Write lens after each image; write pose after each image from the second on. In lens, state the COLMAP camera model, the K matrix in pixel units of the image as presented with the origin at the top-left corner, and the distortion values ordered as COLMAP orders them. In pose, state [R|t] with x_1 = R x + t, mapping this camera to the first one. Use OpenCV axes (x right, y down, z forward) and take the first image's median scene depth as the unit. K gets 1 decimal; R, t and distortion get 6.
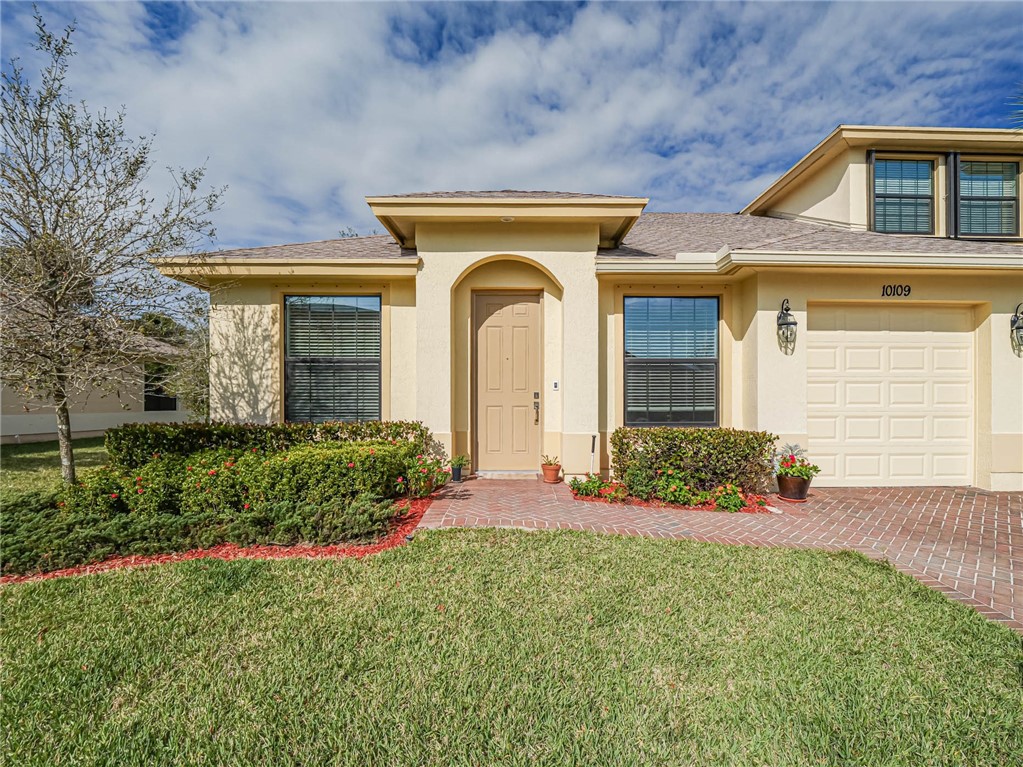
lens RADIAL K [[498.6, 0, 504.8], [0, 498.6, 397.4], [0, 0, 1]] dist [-0.009695, -0.002508]
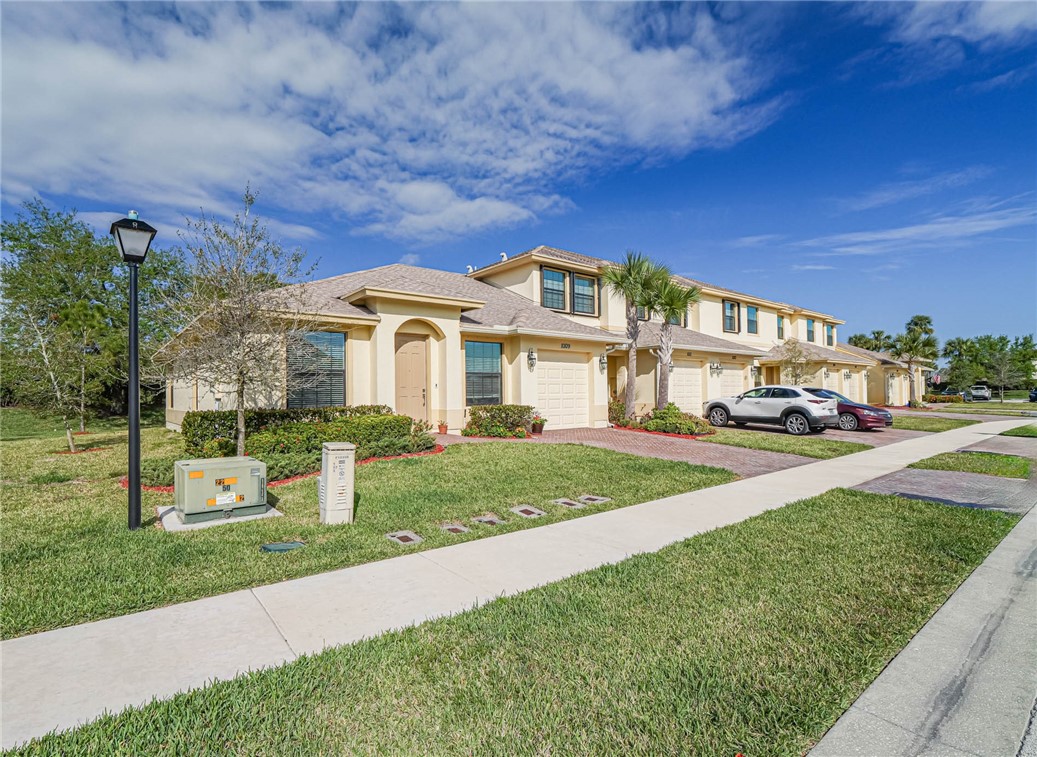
lens RADIAL K [[504.1, 0, 517.3], [0, 504.1, 385.6], [0, 0, 1]] dist [0.000442, -0.000041]
pose [[0.778308, -0.002003, 0.627880, -0.894745], [0.017918, 0.999659, -0.019022, 0.020107], [-0.627627, 0.026055, 0.778078, -0.730896]]
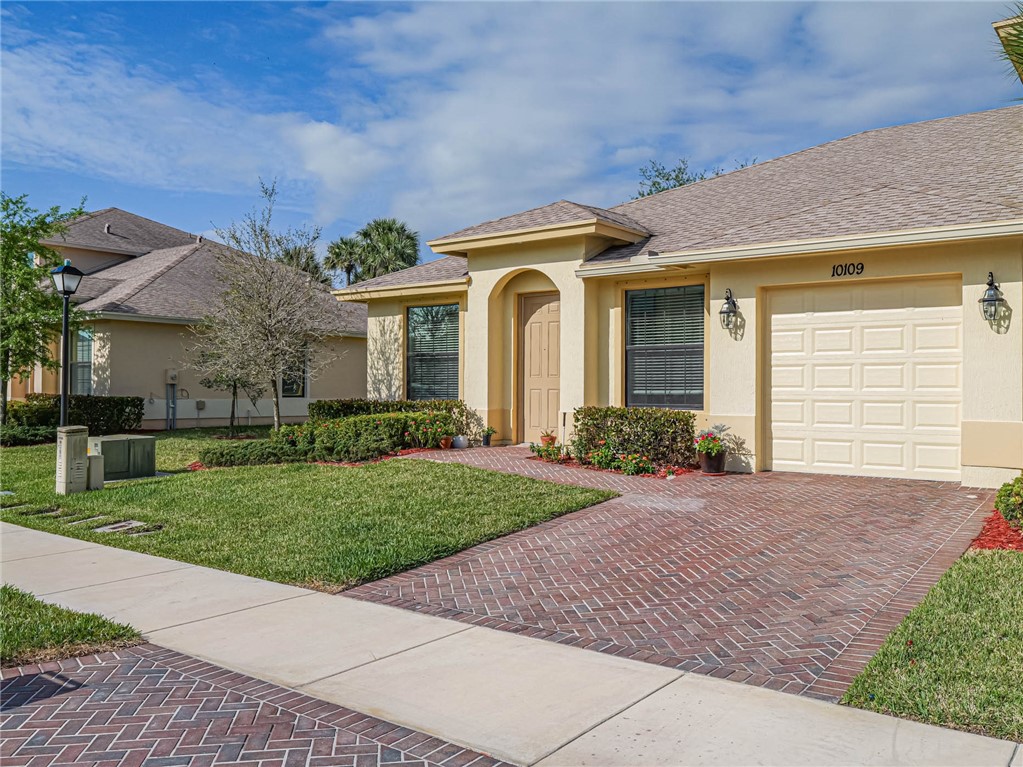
lens RADIAL K [[840.6, 0, 512.0], [0, 840.6, 379.8], [0, 0, 1]] dist [-0.012399, 0.002187]
pose [[0.793097, -0.005973, -0.609065, 1.197485], [-0.001660, 0.999927, -0.011967, 0.018371], [0.609093, 0.010502, 0.793030, -0.653167]]
